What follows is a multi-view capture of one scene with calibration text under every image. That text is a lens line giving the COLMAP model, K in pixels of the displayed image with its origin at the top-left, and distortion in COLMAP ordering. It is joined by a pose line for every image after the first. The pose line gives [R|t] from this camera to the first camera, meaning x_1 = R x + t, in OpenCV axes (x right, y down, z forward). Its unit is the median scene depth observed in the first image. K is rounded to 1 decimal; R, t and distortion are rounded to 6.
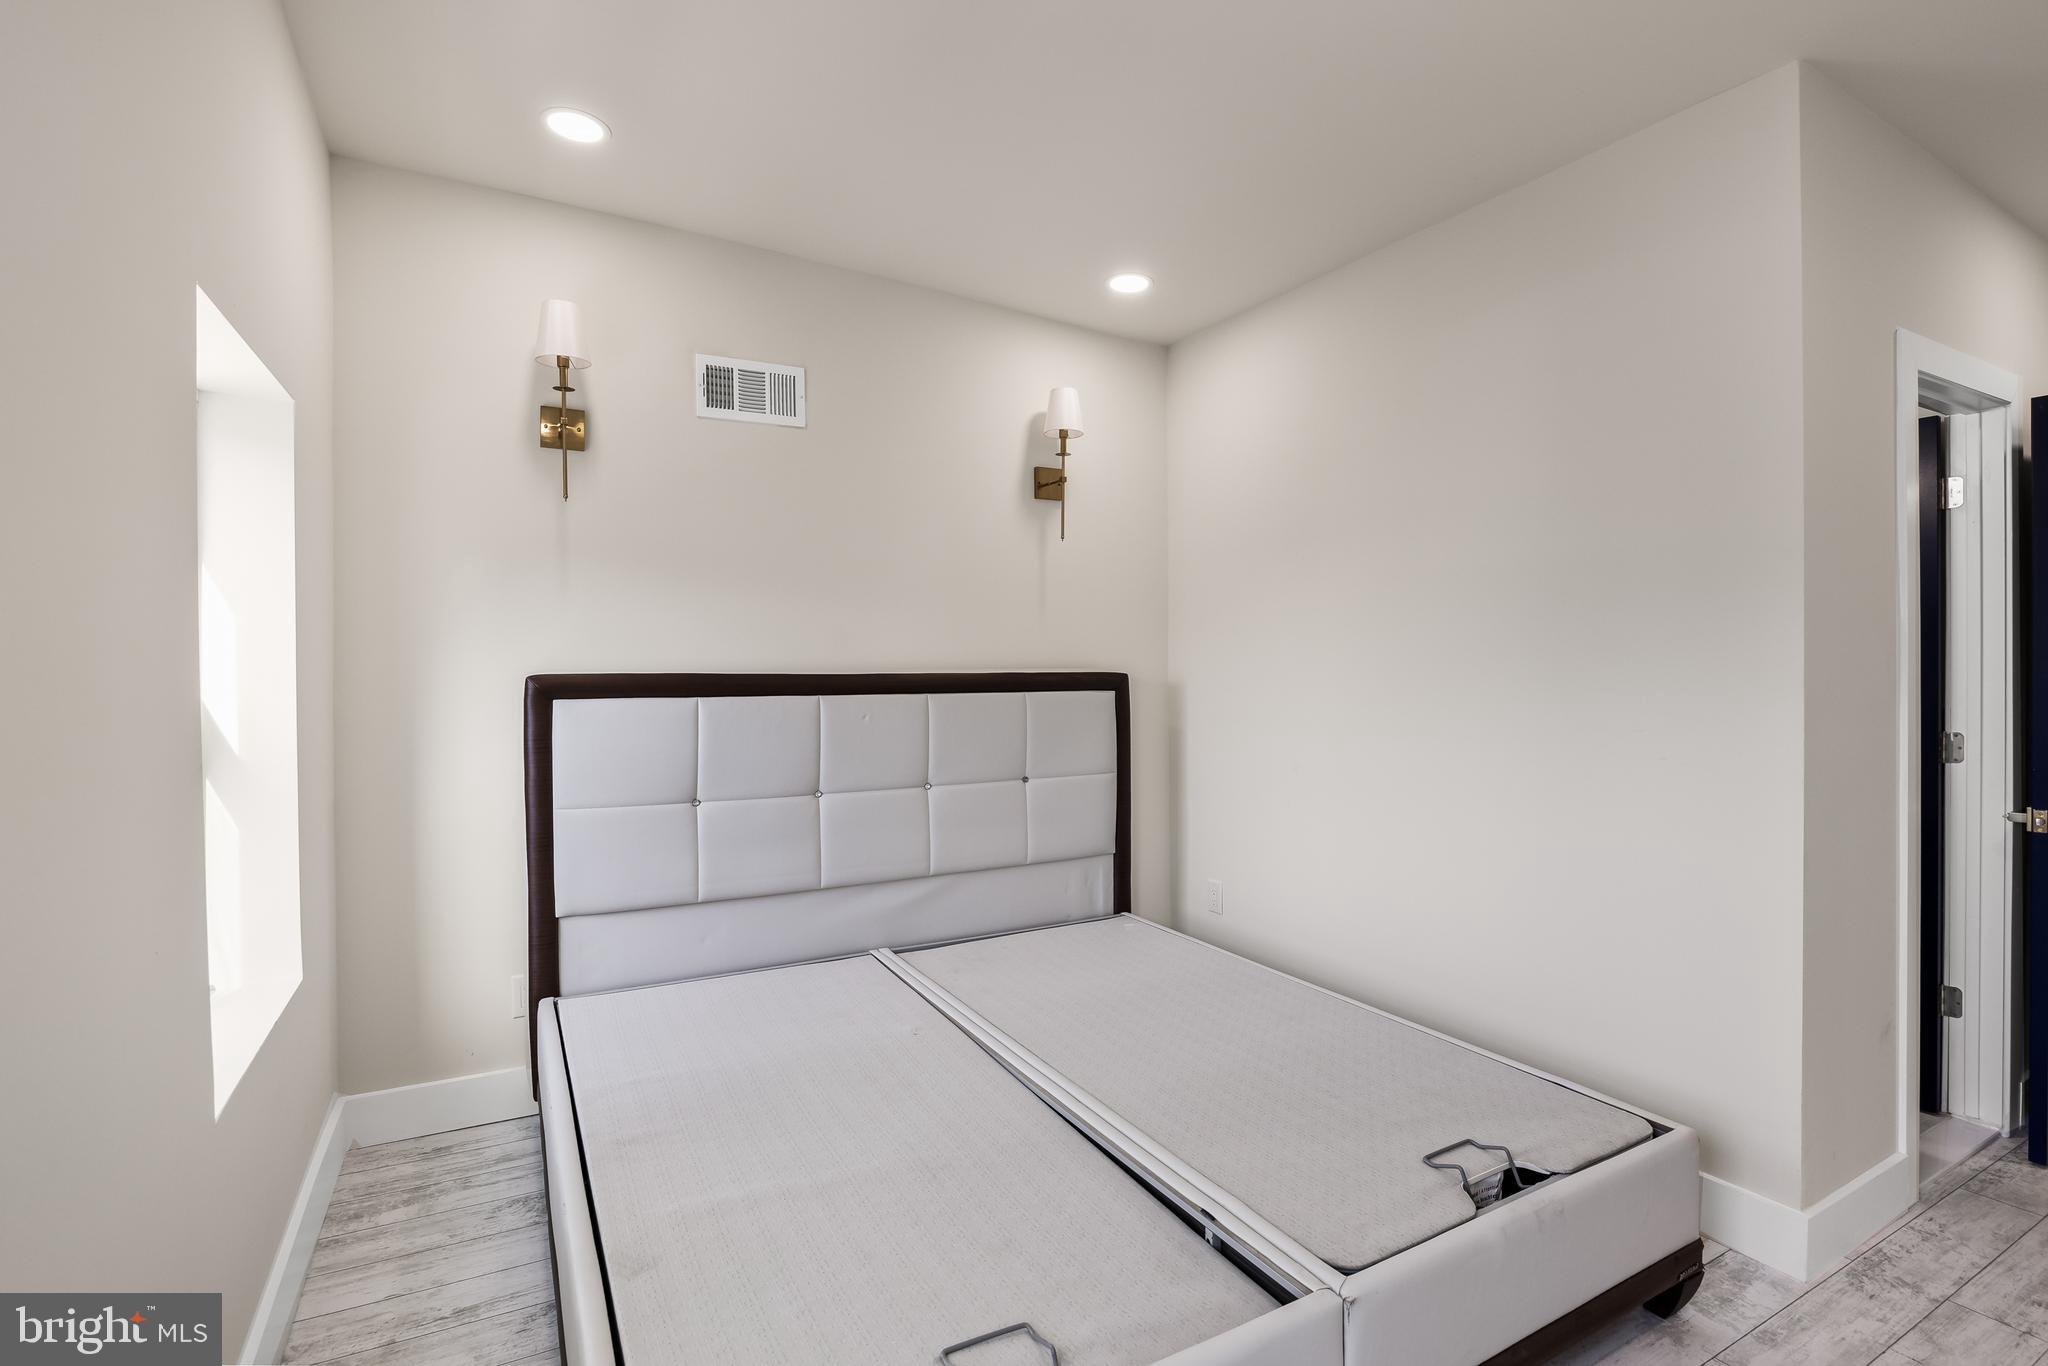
lens RADIAL K [[970.8, 0, 1030.2], [0, 970.8, 710.0], [0, 0, 1]] dist [-0.016690, 0.000190]
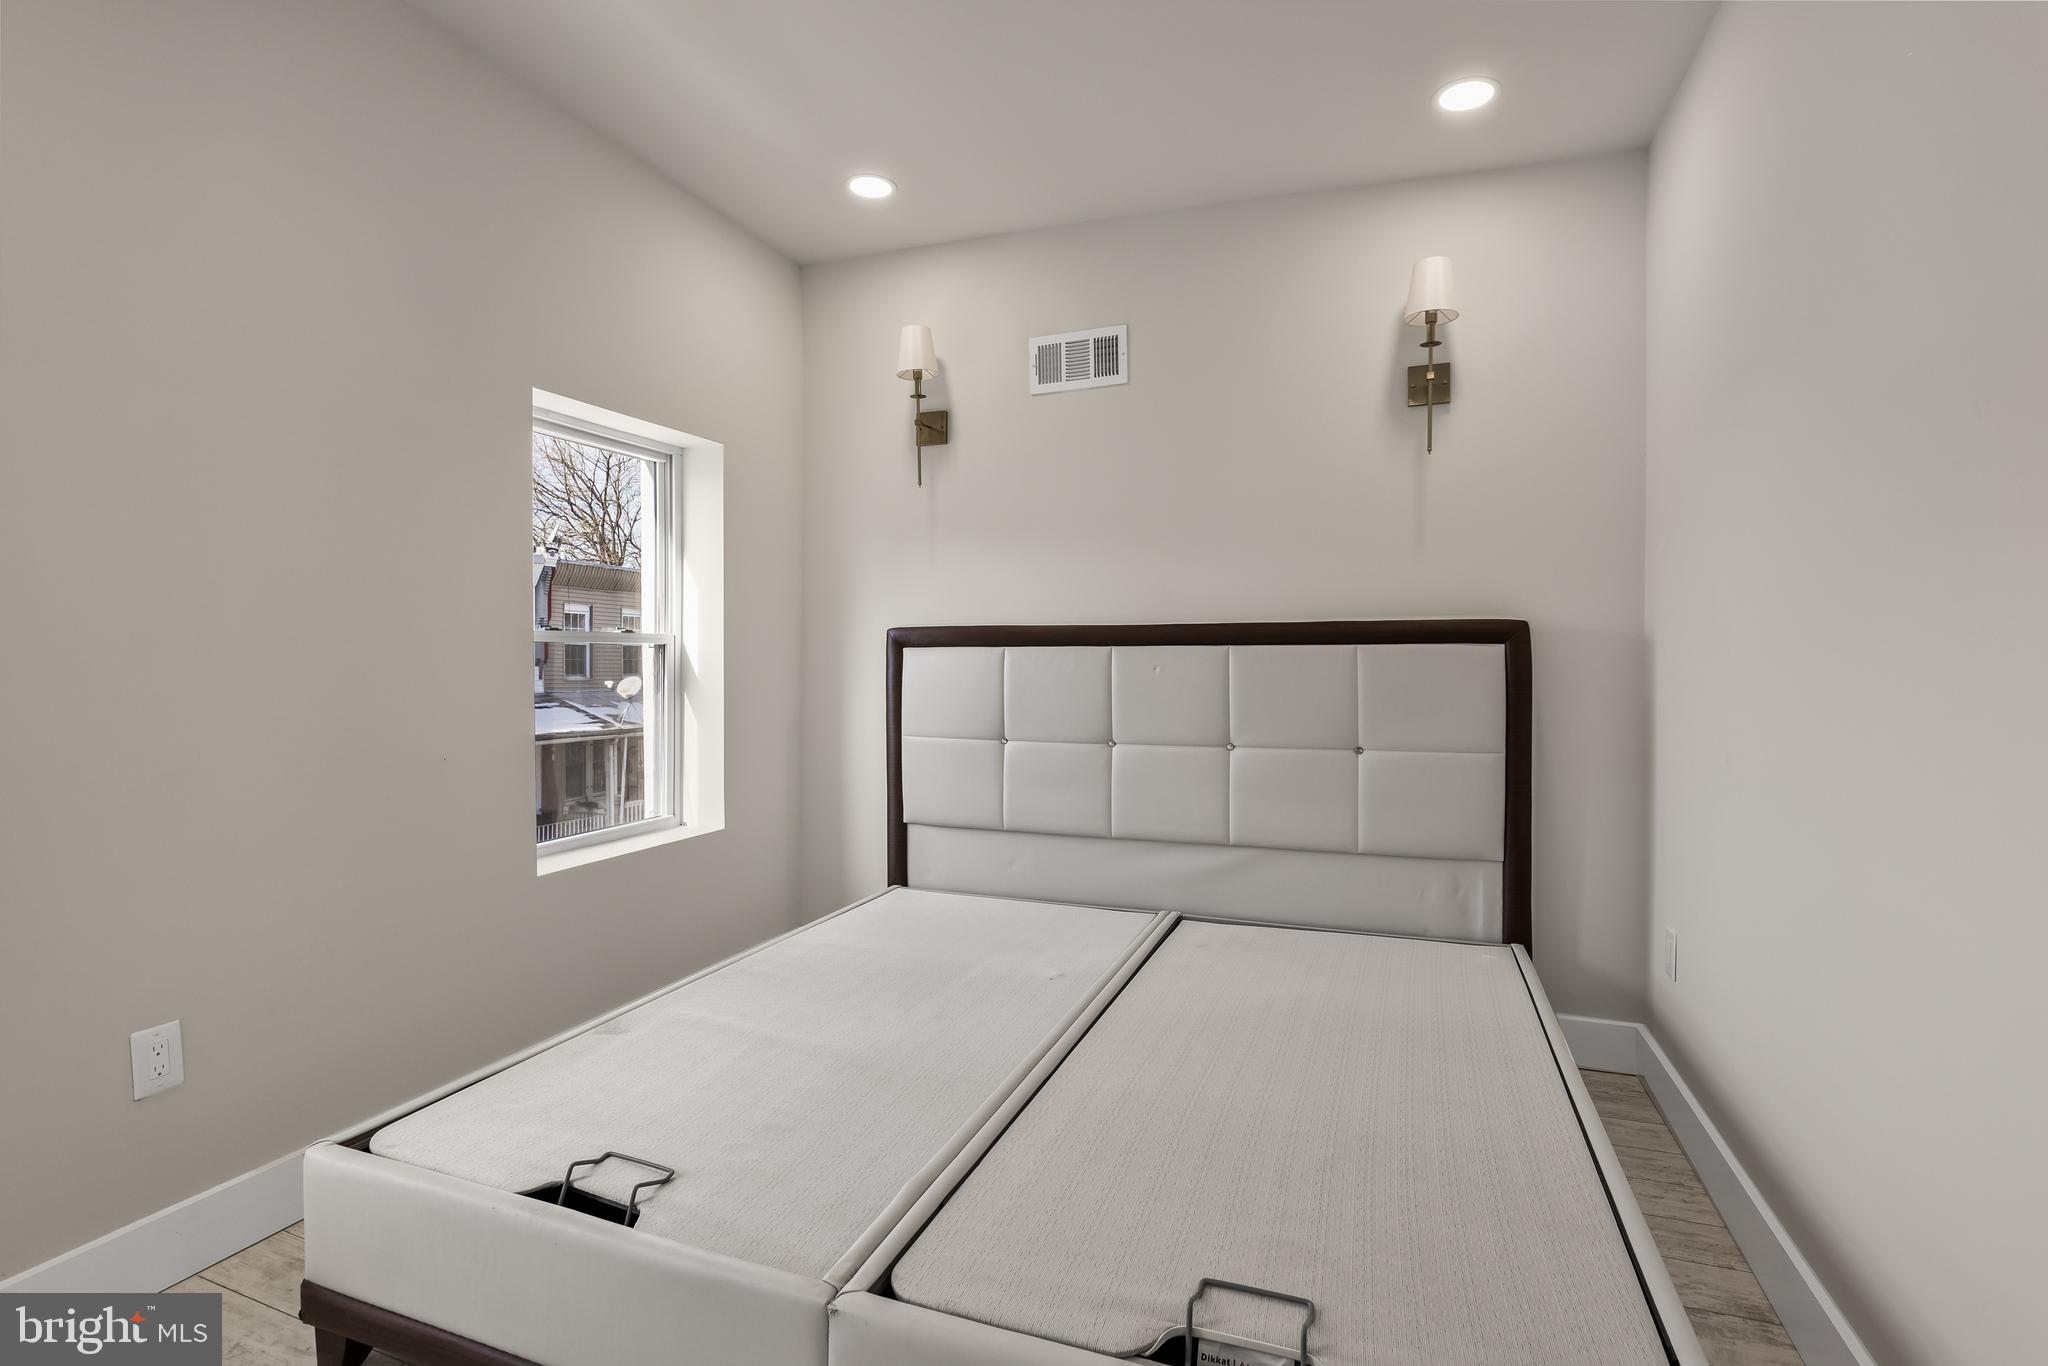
lens RADIAL K [[958.4, 0, 1034.3], [0, 958.4, 651.0], [0, 0, 1]] dist [-0.004387, -0.001438]
pose [[0.641993, 0.014836, -0.766567, 0.469510], [-0.017714, 0.999833, 0.004516, -0.012710], [0.766506, 0.010680, 0.642148, 0.276766]]
